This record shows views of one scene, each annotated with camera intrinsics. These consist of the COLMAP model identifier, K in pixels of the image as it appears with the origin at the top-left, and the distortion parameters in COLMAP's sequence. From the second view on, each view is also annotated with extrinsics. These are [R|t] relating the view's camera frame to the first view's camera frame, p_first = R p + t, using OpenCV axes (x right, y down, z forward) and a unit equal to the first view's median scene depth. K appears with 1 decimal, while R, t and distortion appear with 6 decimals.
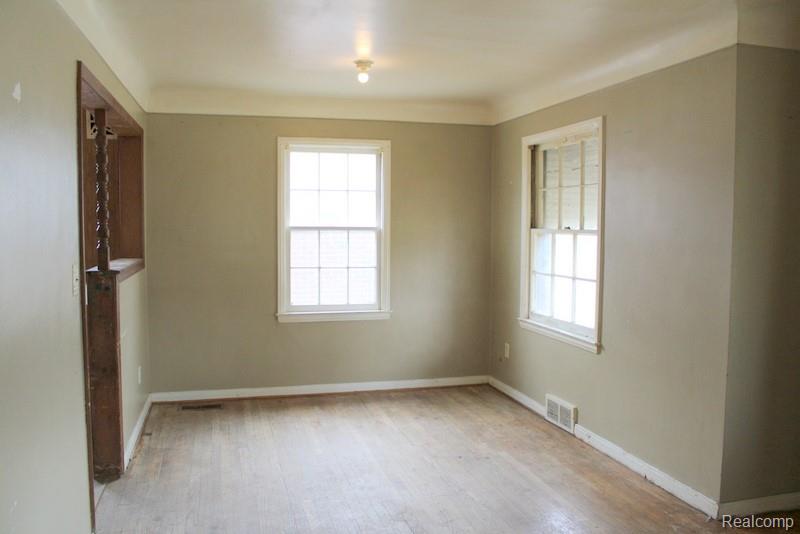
lens RADIAL K [[682.6, 0, 400.5], [0, 682.6, 268.4], [0, 0, 1]] dist [-0.139354, 0.091564]
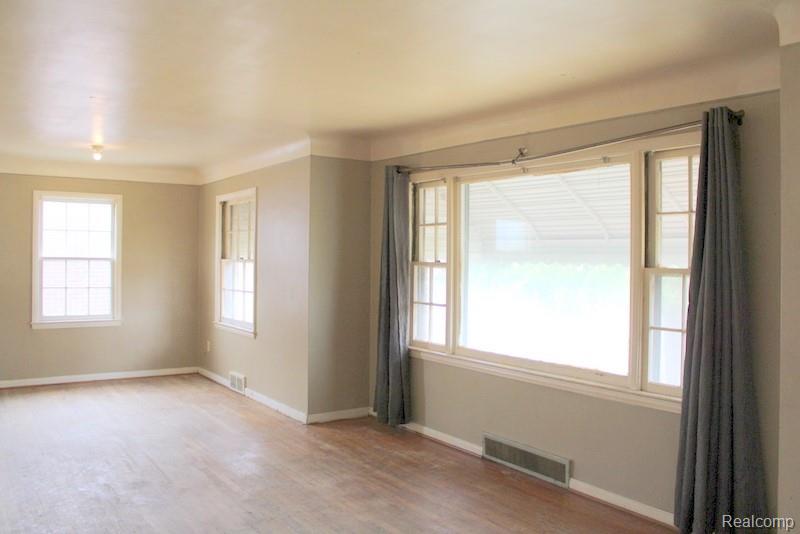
lens RADIAL K [[682.6, 0, 405.5], [0, 682.6, 264.2], [0, 0, 1]] dist [-0.139354, 0.091564]
pose [[0.941448, 0.002822, 0.337147, 0.075857], [0.016946, 0.998305, -0.055676, 0.039029], [-0.336733, 0.058129, 0.939804, -0.483233]]
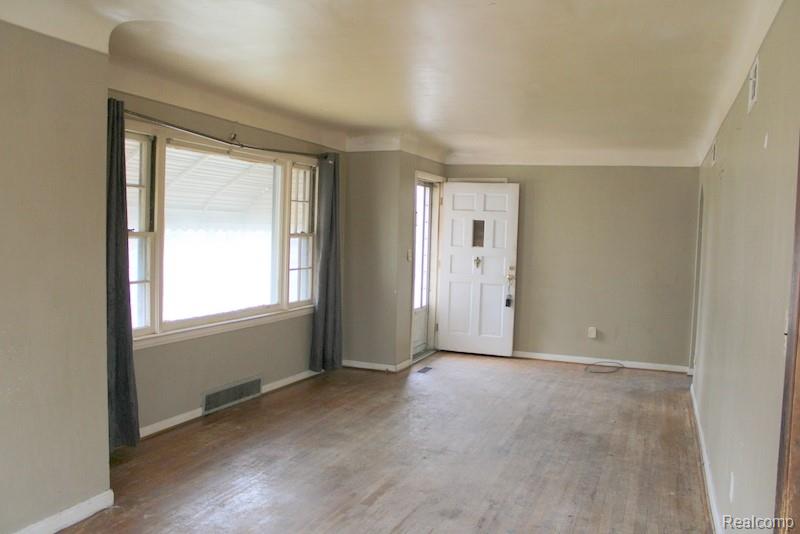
lens RADIAL K [[682.6, 0, 397.4], [0, 682.6, 266.6], [0, 0, 1]] dist [-0.139354, 0.091564]
pose [[-0.798708, -0.060670, 0.598653, -0.347768], [0.010865, 0.993288, 0.115160, -0.082570], [-0.601621, 0.098483, -0.792687, 1.107973]]
